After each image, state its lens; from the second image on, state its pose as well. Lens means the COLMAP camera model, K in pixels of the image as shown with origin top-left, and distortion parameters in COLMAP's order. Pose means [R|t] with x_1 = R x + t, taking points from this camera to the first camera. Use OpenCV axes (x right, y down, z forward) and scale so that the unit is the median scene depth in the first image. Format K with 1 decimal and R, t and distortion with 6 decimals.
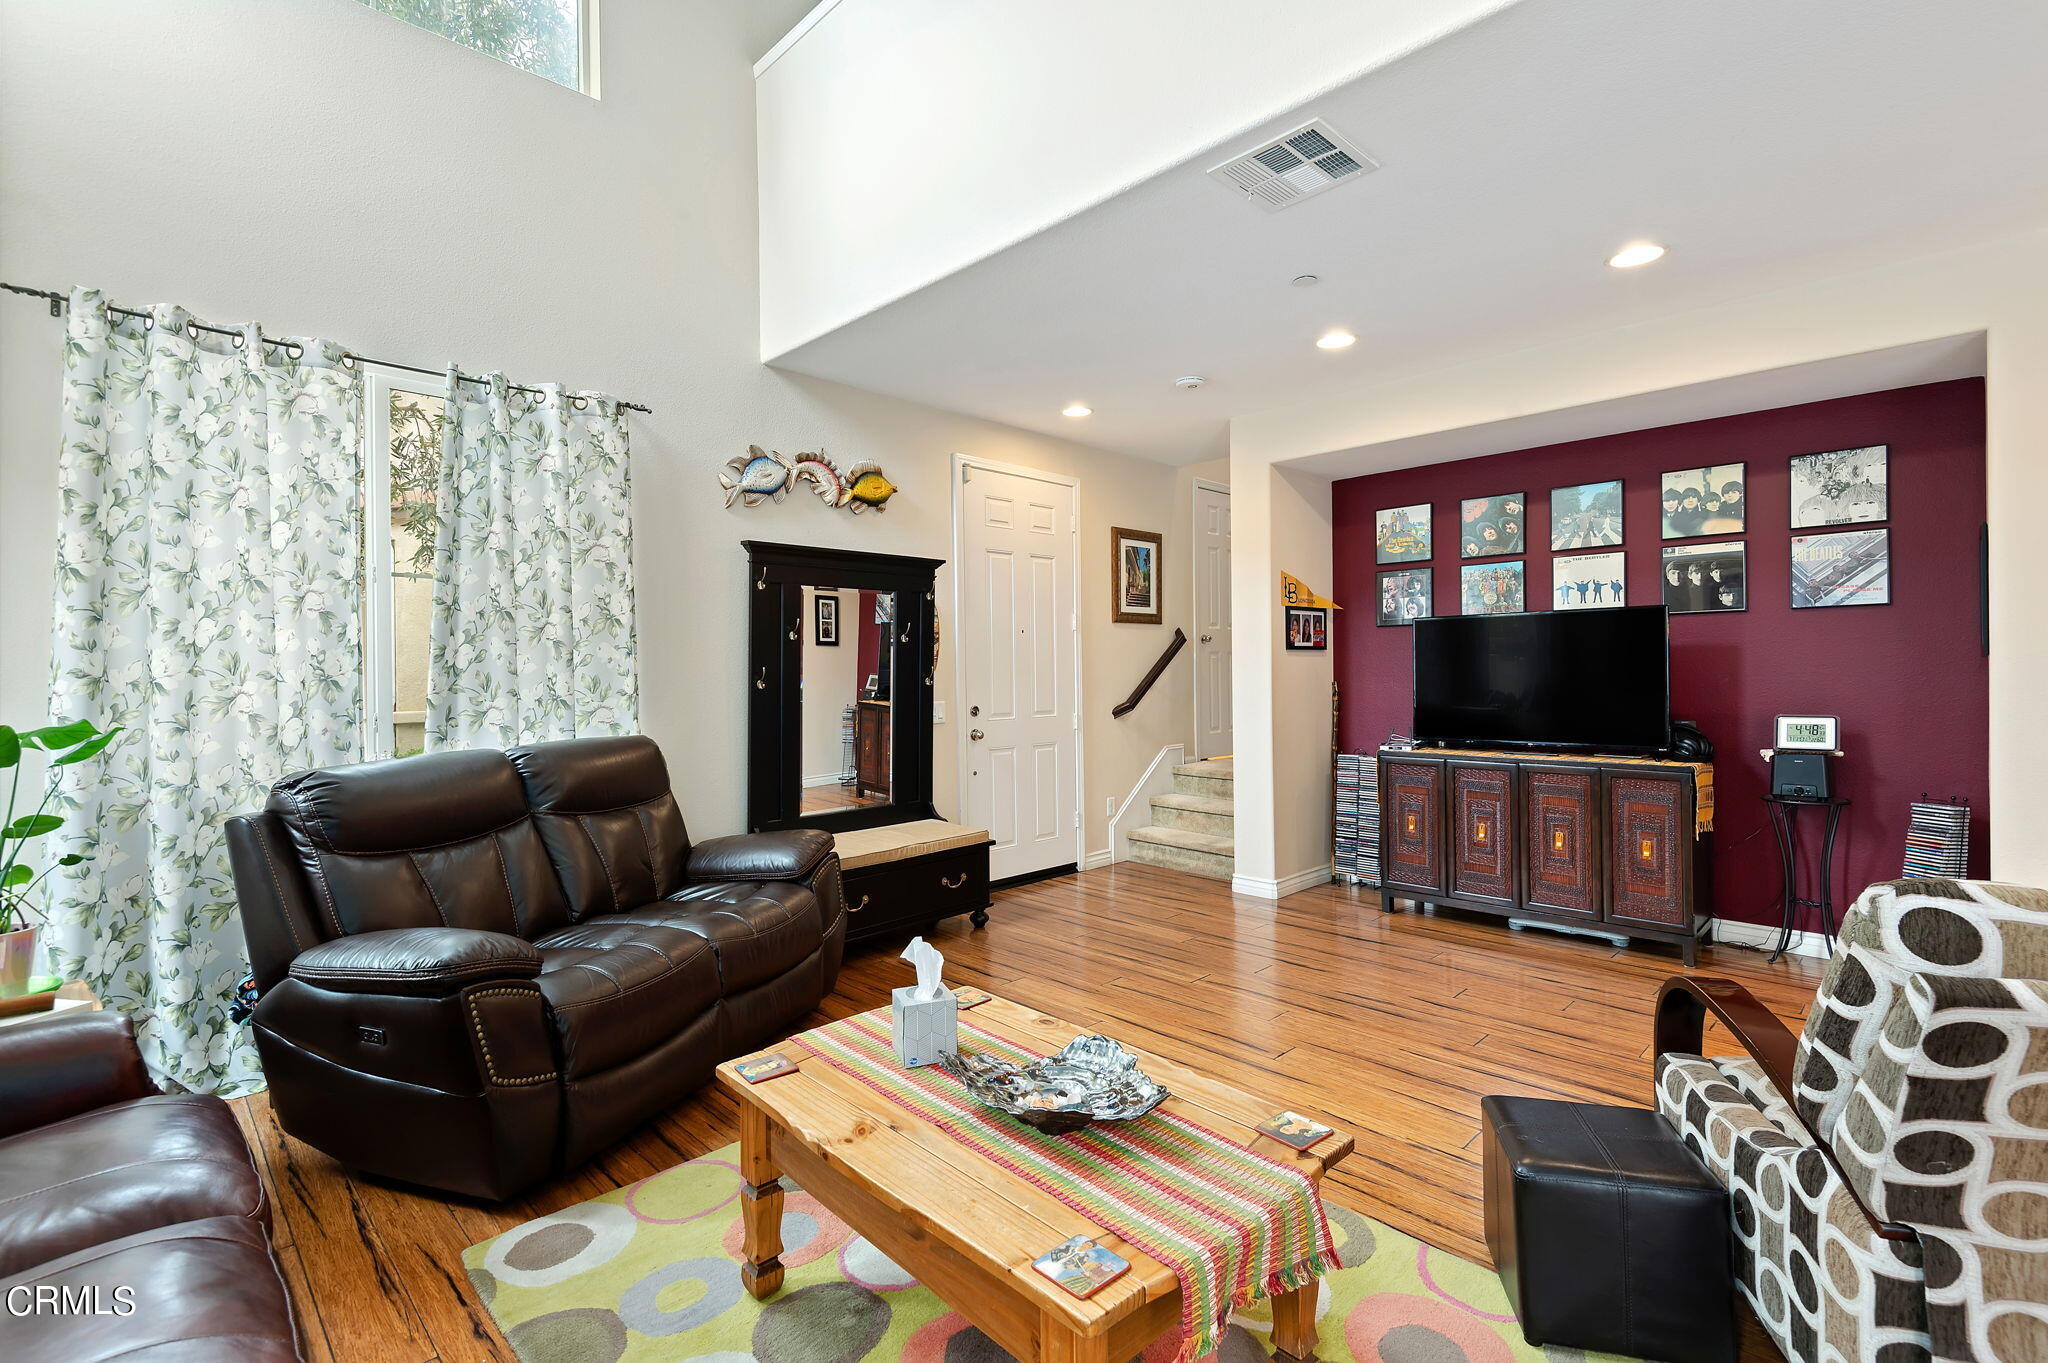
lens RADIAL K [[905.5, 0, 1027.0], [0, 905.5, 684.6], [0, 0, 1]] dist [0.004942, -0.000494]
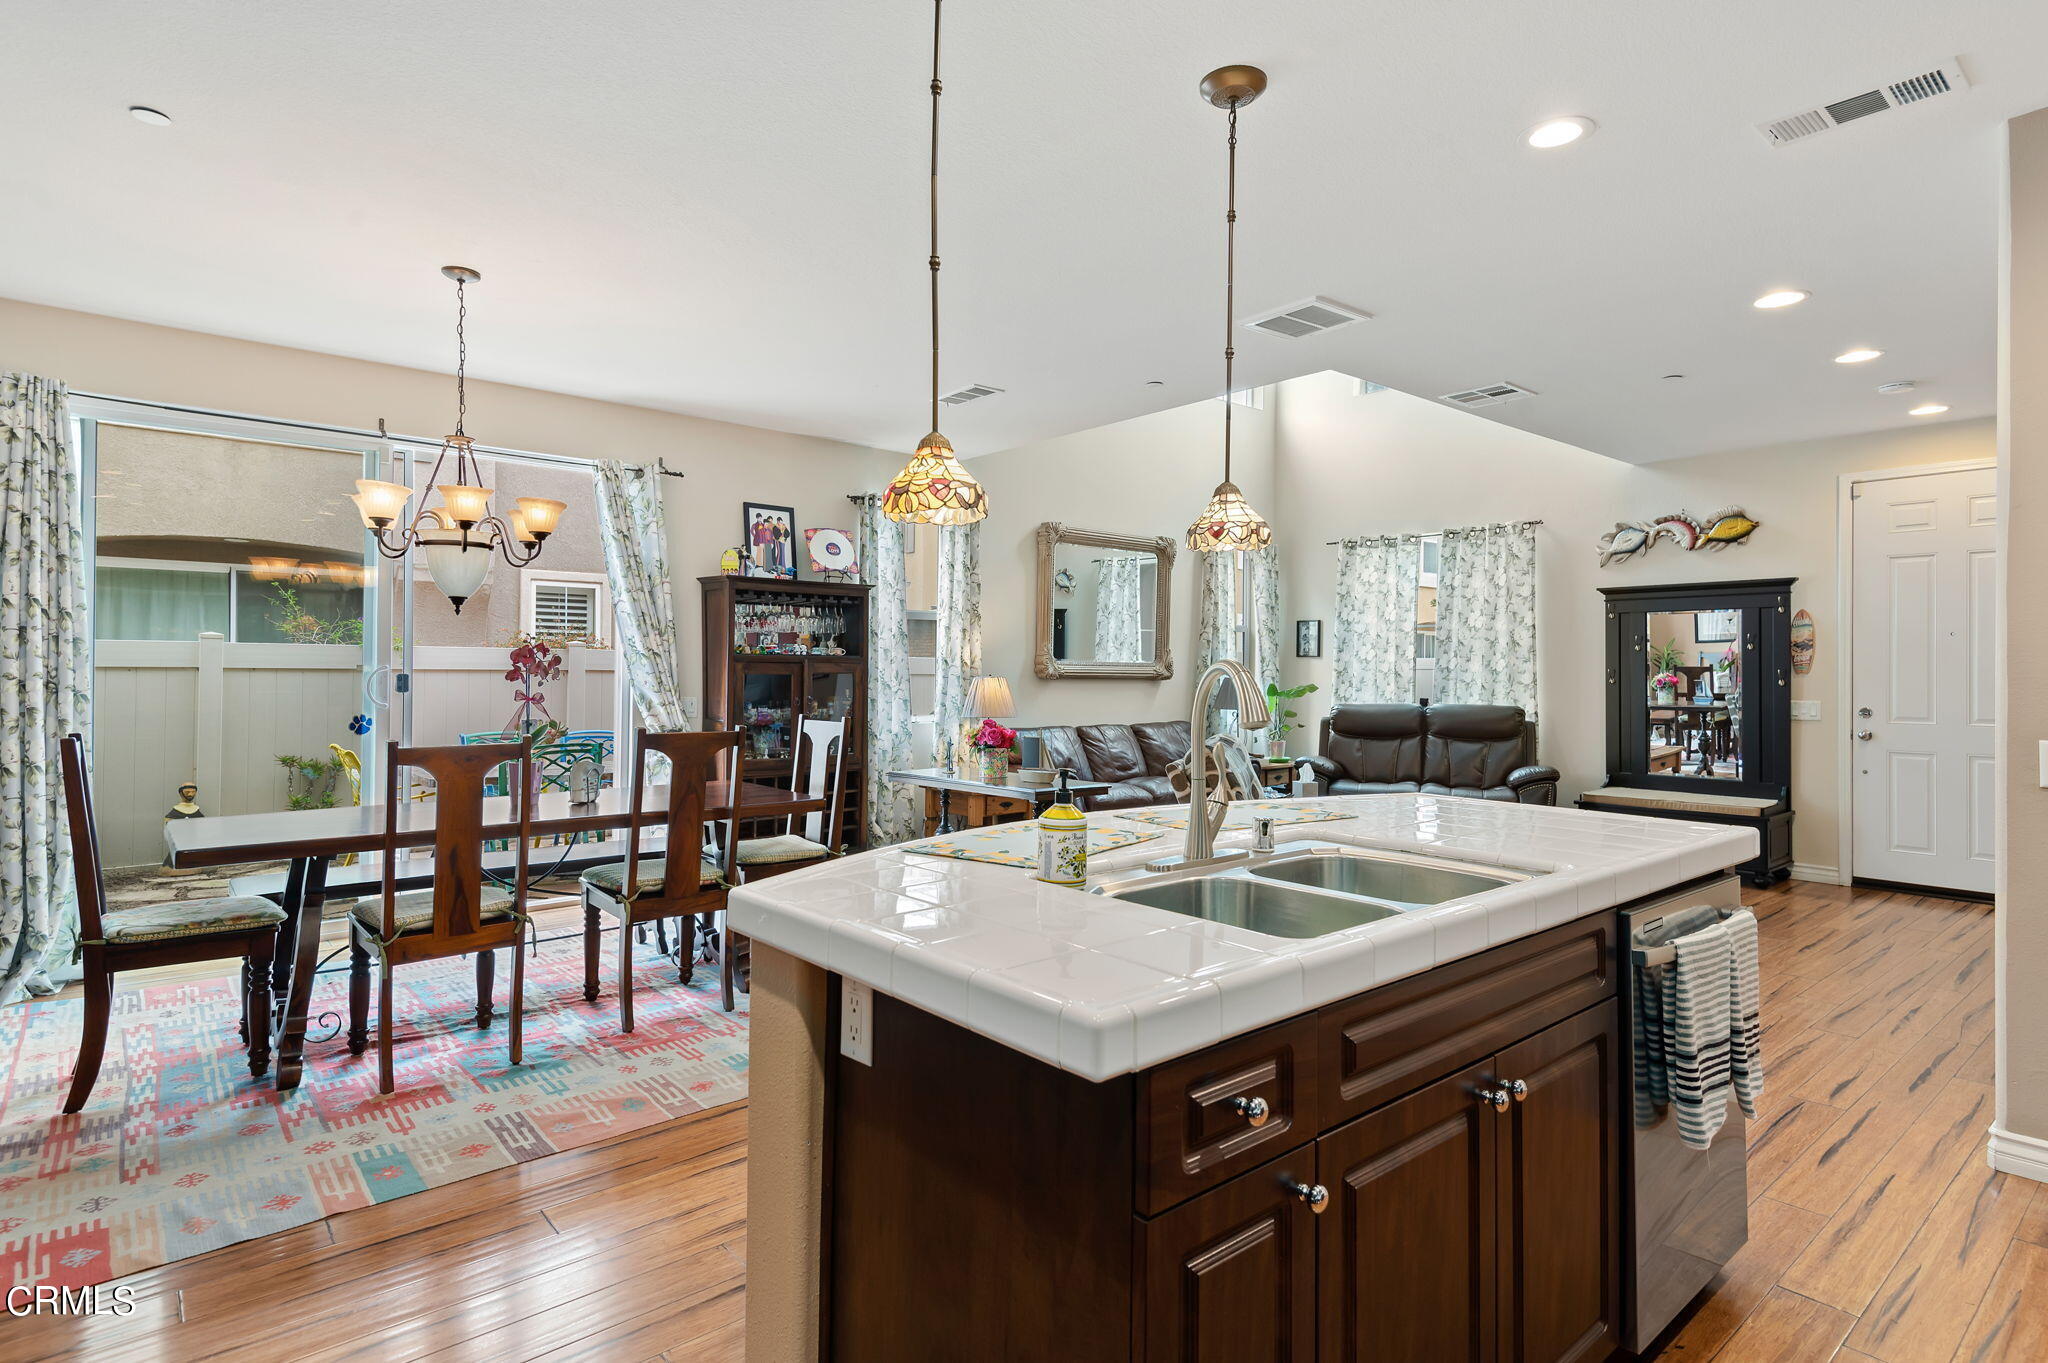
lens RADIAL K [[1053.8, 0, 1022.8], [0, 1053.8, 664.1], [0, 0, 1]] dist [0.033621, -0.017085]
pose [[-0.074761, 0.001781, -0.997200, 1.466183], [-0.022595, 0.999739, 0.003480, -0.011635], [0.996945, 0.022792, -0.074701, 0.141431]]
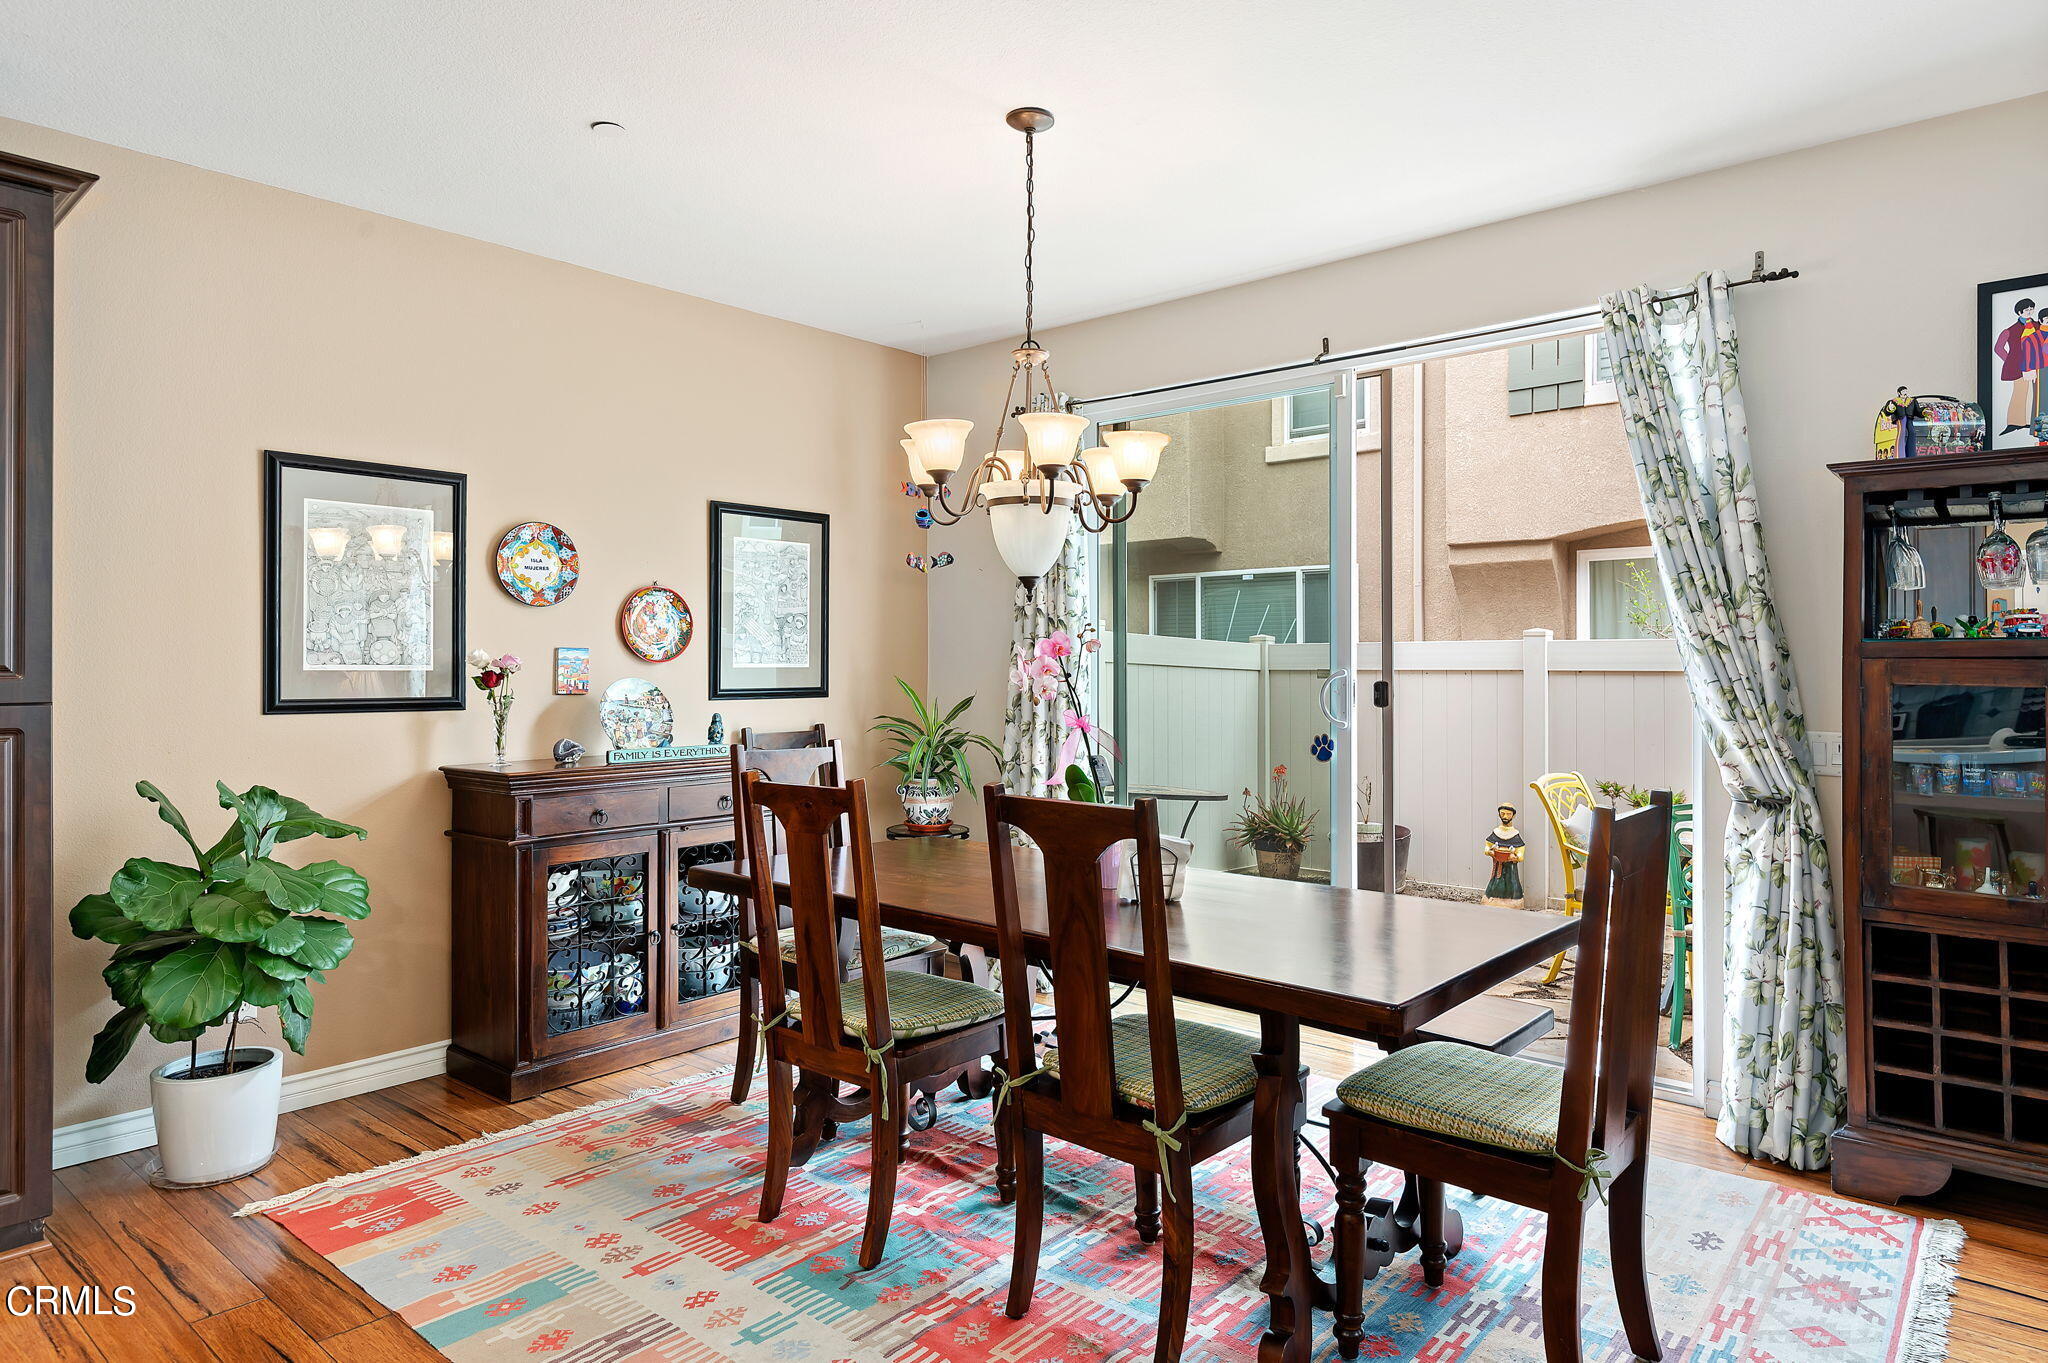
lens RADIAL K [[1227.4, 0, 1035.8], [0, 1227.4, 661.3], [0, 0, 1]] dist [0.006040, -0.005066]
pose [[-0.996574, 0.010981, -0.081975, 0.674200], [0.009712, 0.999827, 0.015867, -0.015157], [0.082135, 0.015017, -0.996508, 0.325346]]
